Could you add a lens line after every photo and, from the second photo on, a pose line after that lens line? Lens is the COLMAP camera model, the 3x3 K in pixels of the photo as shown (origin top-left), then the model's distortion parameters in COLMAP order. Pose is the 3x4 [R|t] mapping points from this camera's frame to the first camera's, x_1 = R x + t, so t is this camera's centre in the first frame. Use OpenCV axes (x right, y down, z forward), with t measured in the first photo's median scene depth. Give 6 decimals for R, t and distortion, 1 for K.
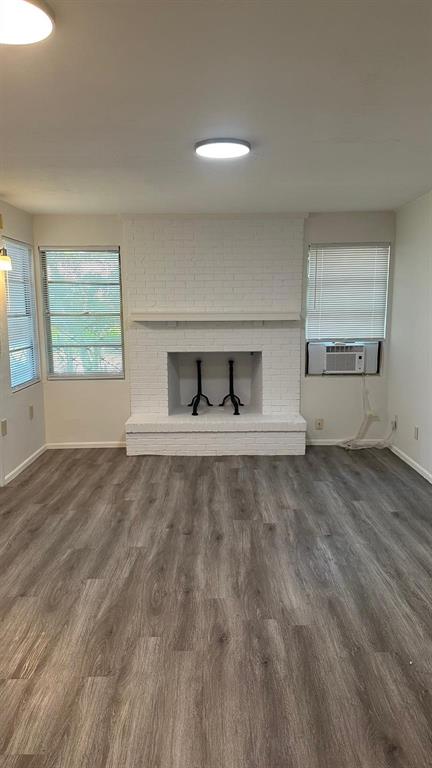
lens RADIAL K [[545.1, 0, 216.0], [0, 545.1, 384.0], [0, 0, 1]] dist [0.147107, -0.189500]
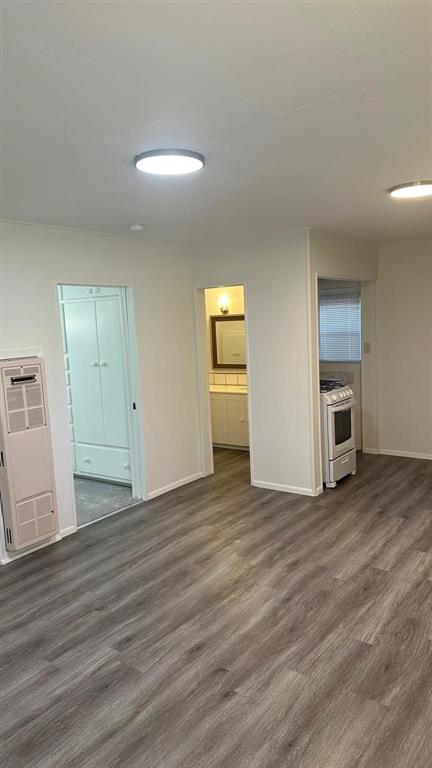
lens RADIAL K [[557.3, 0, 216.0], [0, 557.3, 384.0], [0, 0, 1]] dist [0.002267, -0.002294]
pose [[-0.813565, -0.026790, 0.580856, -0.302753], [0.135435, 0.962734, 0.234097, -0.170776], [-0.565481, 0.269121, -0.779619, 0.973021]]
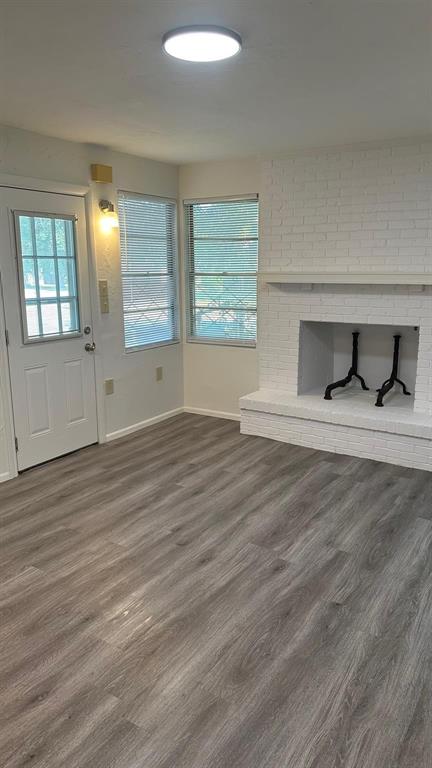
lens RADIAL K [[545.1, 0, 216.0], [0, 545.1, 384.0], [0, 0, 1]] dist [0.147107, -0.189500]
pose [[0.841507, 0.123930, -0.525840, 0.265187], [-0.082486, 0.991395, 0.101649, -0.037682], [0.533912, -0.042165, 0.844488, 0.221736]]
